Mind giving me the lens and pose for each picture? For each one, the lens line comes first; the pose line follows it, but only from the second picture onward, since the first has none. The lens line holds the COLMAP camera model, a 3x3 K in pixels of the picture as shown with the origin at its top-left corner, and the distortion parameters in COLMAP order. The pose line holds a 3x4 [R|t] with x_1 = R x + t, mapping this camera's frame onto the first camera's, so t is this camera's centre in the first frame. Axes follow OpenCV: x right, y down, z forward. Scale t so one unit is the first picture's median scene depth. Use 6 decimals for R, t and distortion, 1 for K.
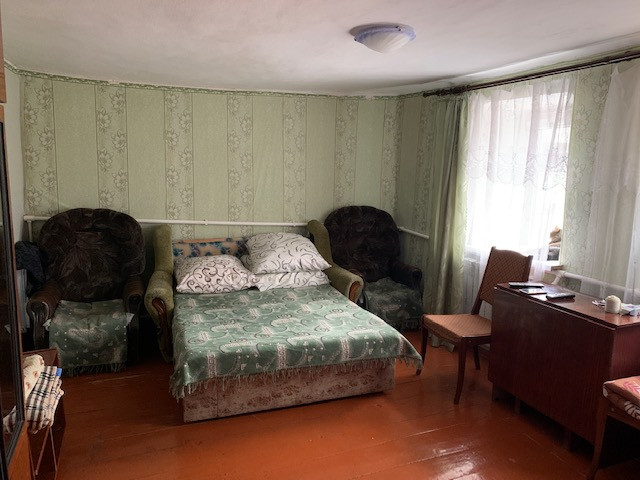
lens RADIAL K [[479.2, 0, 320.0], [0, 479.2, 240.0], [0, 0, 1]] dist [0.005607, -0.026737]
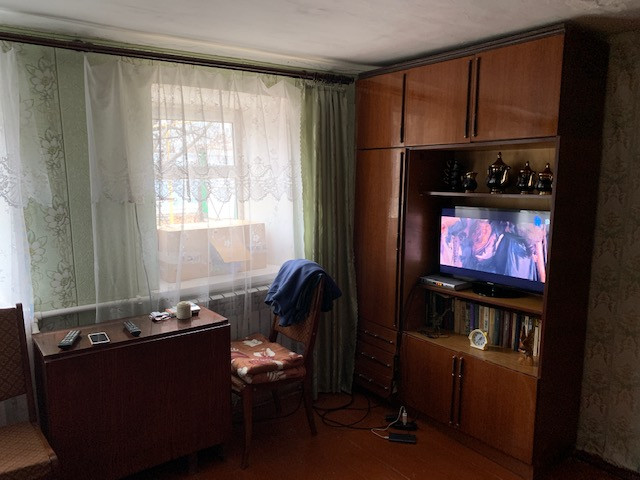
lens RADIAL K [[479.2, 0, 320.0], [0, 479.2, 240.0], [0, 0, 1]] dist [0.005607, -0.026737]
pose [[-0.228027, -0.152743, 0.961599, -0.379420], [0.159658, 0.968384, 0.191681, -0.148908], [-0.960475, 0.197235, -0.196431, 0.883549]]
